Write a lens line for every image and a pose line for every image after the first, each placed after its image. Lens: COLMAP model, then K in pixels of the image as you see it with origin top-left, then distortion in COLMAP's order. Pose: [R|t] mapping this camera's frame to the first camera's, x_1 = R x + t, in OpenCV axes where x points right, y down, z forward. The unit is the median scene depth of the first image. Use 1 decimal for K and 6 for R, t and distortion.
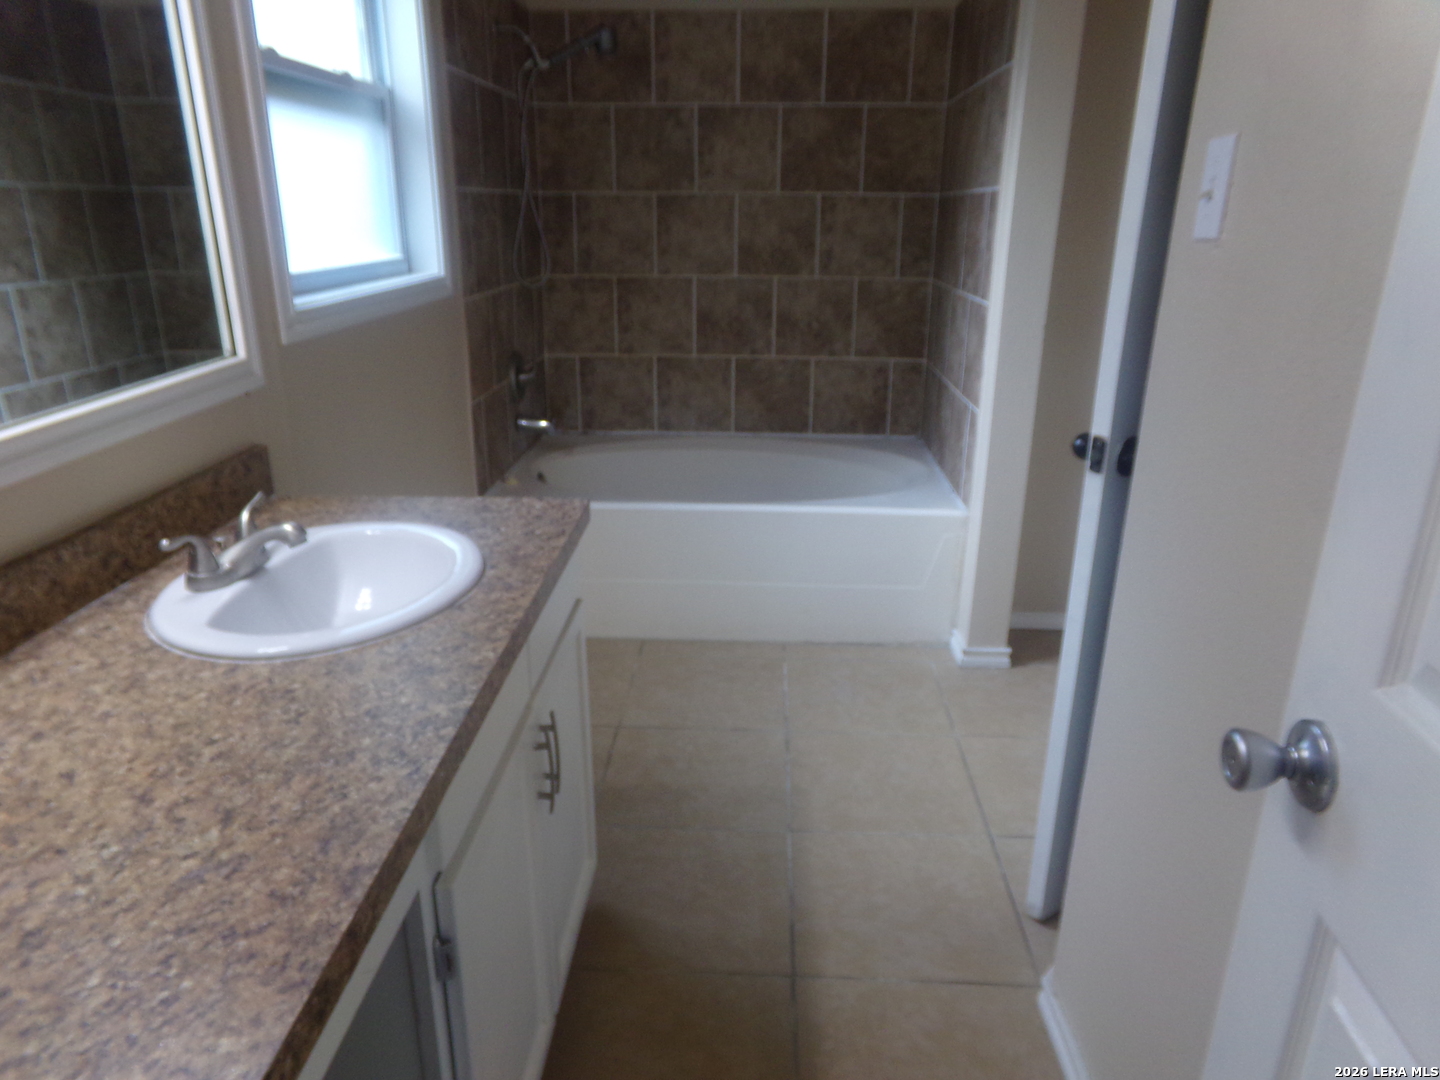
lens RADIAL K [[990.0, 0, 719.9], [0, 990.0, 525.6], [0, 0, 1]] dist [-0.046678, 0.072245]
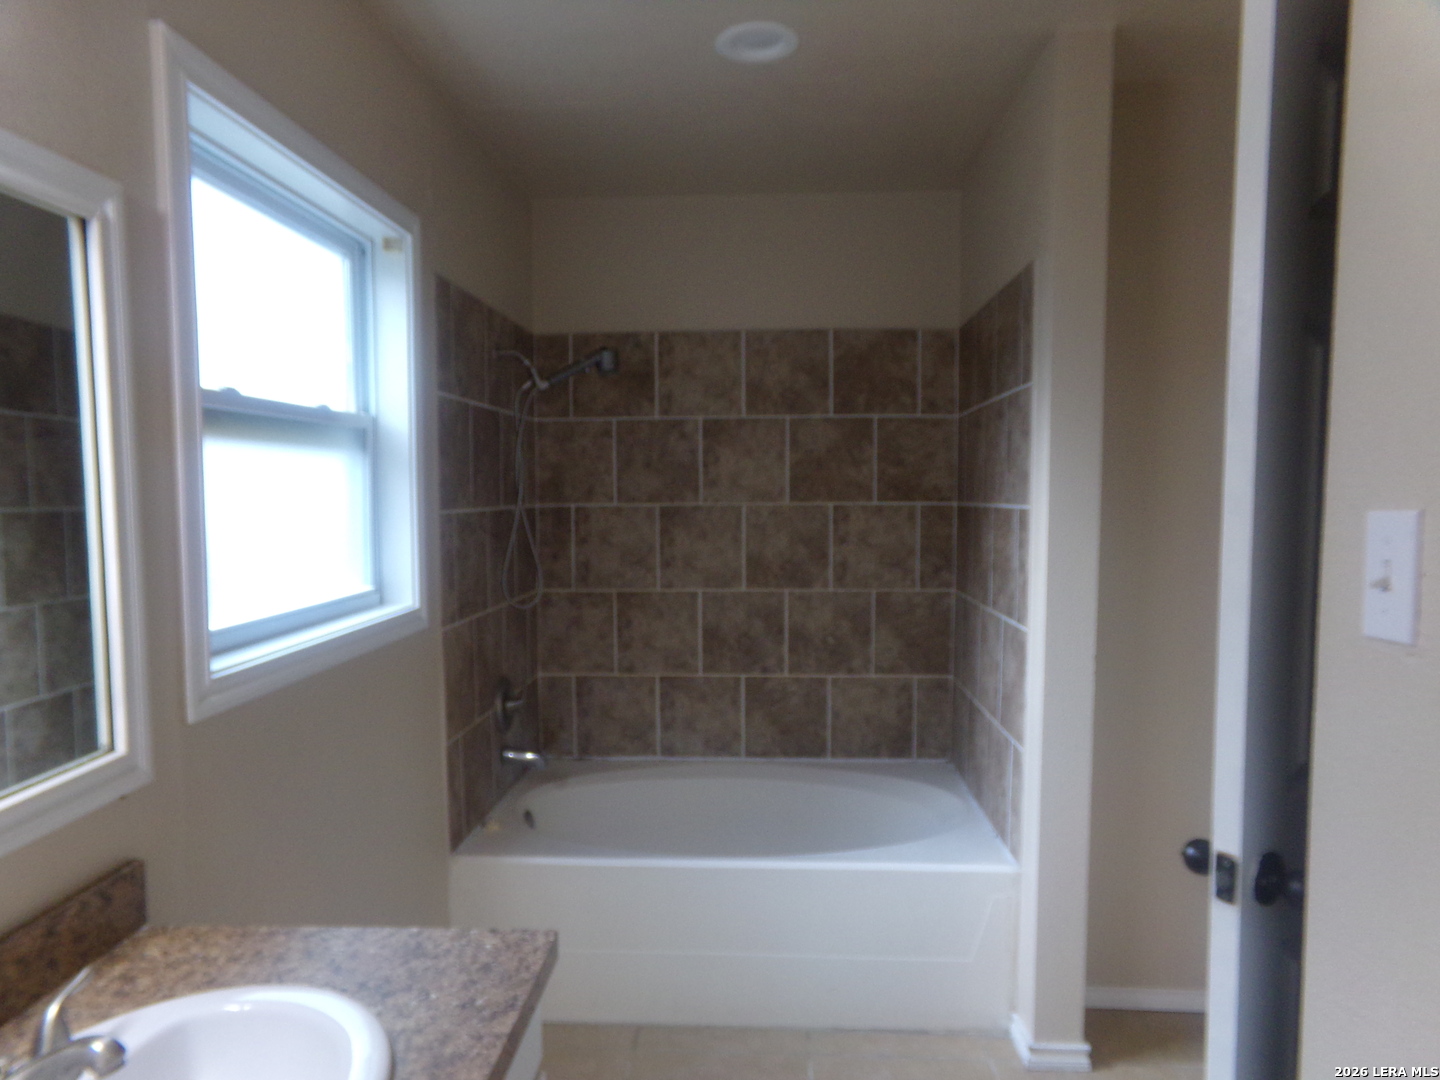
lens RADIAL K [[990.0, 0, 716.4], [0, 990.0, 546.4], [0, 0, 1]] dist [-0.046678, 0.072245]
pose [[0.999859, -0.010469, -0.013101, 0.003168], [0.006783, 0.966932, -0.254944, -0.065372], [0.015337, 0.254819, 0.966867, 0.102349]]
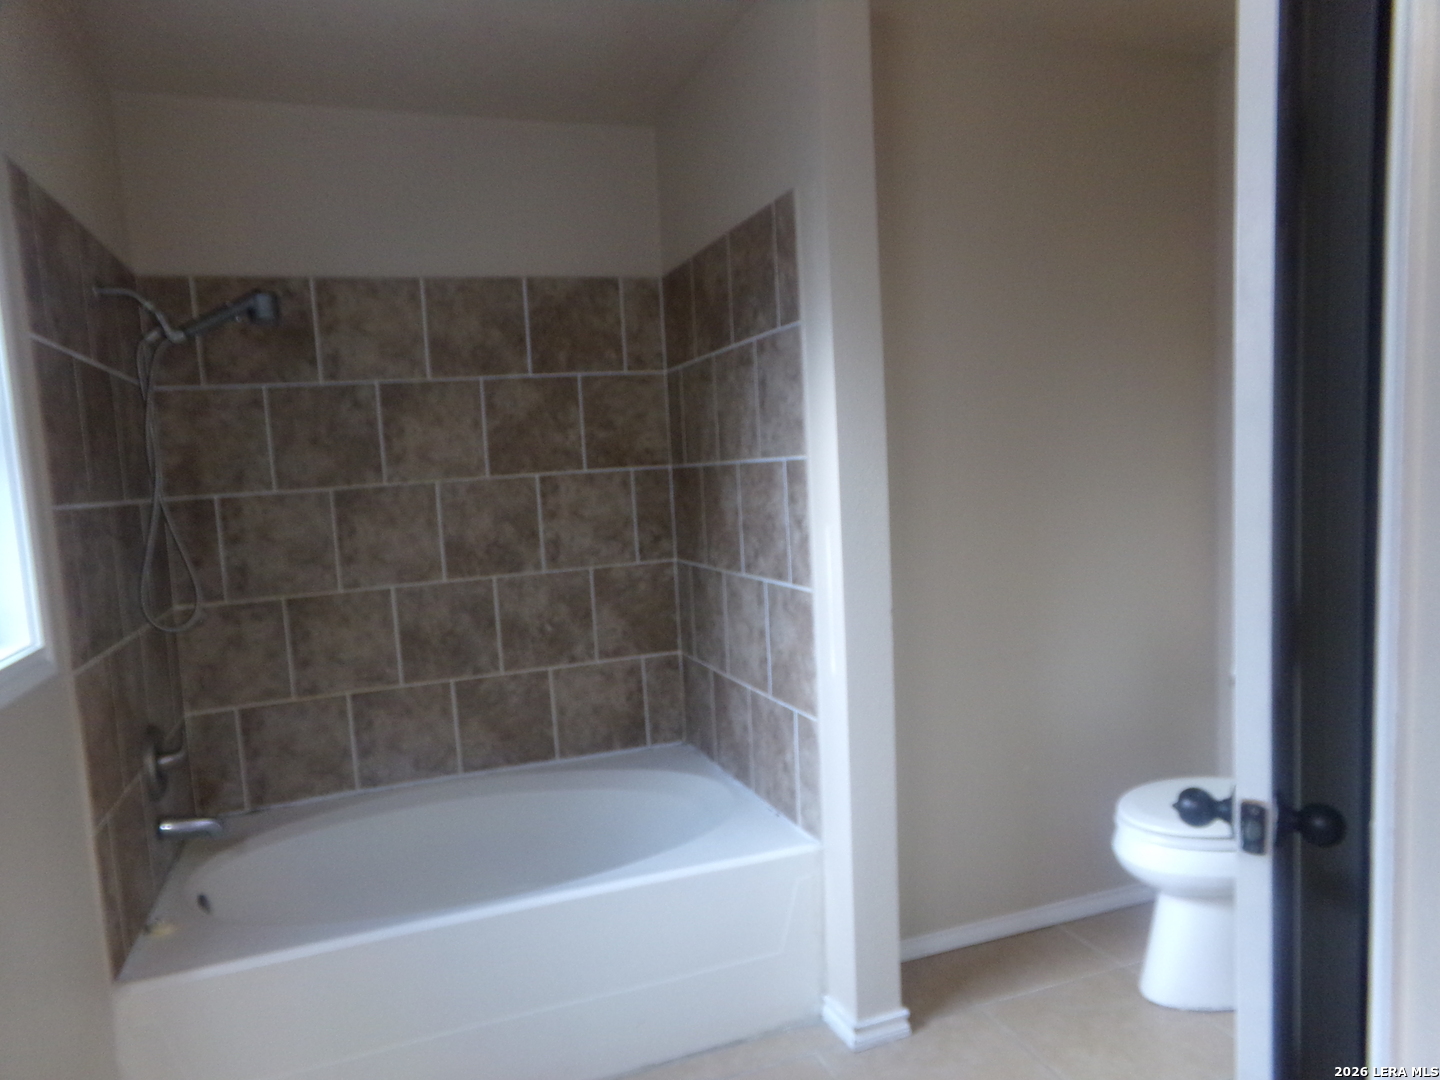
lens RADIAL K [[990.0, 0, 713.2], [0, 990.0, 545.9], [0, 0, 1]] dist [-0.046678, 0.072245]
pose [[0.923154, -0.095508, 0.372378, -0.097625], [0.181022, 0.962533, -0.201896, -0.096506], [-0.339144, 0.253790, 0.905855, 0.237154]]
